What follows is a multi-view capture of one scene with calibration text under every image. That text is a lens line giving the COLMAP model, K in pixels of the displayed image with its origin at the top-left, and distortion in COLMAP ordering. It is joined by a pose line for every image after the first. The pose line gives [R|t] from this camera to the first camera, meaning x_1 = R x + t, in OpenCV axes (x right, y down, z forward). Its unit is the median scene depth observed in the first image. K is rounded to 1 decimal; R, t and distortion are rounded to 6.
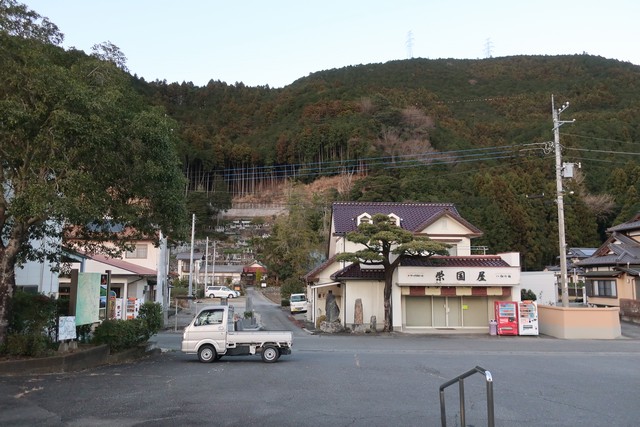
lens RADIAL K [[502.1, 0, 320.9], [0, 502.1, 213.7], [0, 0, 1]] dist [-0.006026, 0.003234]
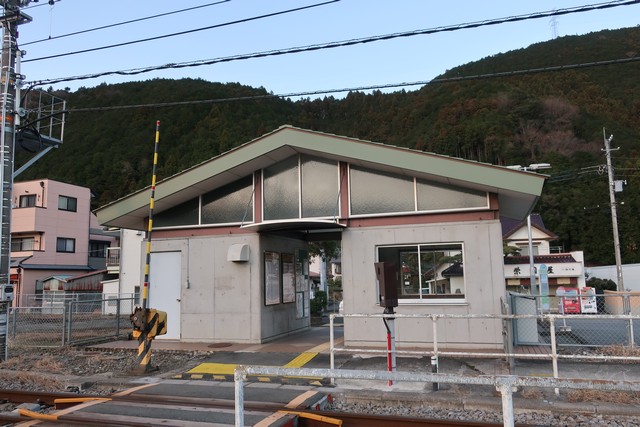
lens RADIAL K [[502.1, 0, 320.9], [0, 502.1, 213.7], [0, 0, 1]] dist [-0.006026, 0.003234]
pose [[0.955891, -0.064610, -0.286526, 0.088100], [0.064654, 0.997864, -0.009319, -0.037754], [0.286517, -0.009617, 0.958027, -0.327565]]
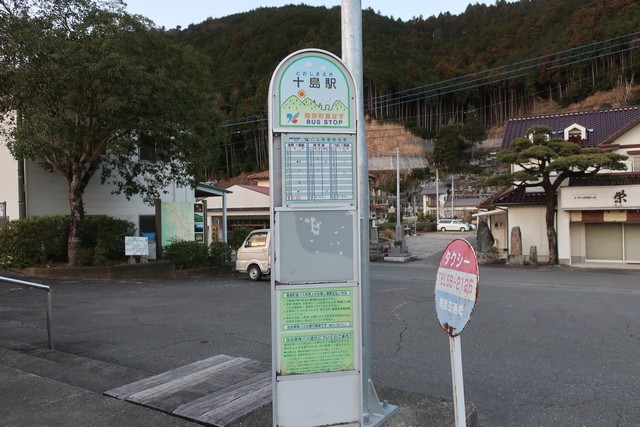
lens RADIAL K [[502.1, 0, 320.9], [0, 502.1, 213.7], [0, 0, 1]] dist [-0.006026, 0.003234]
pose [[0.857750, -0.022268, -0.513585, 0.164430], [0.086630, 0.991035, 0.101713, 0.020782], [0.506715, -0.131737, 0.851989, 0.063994]]
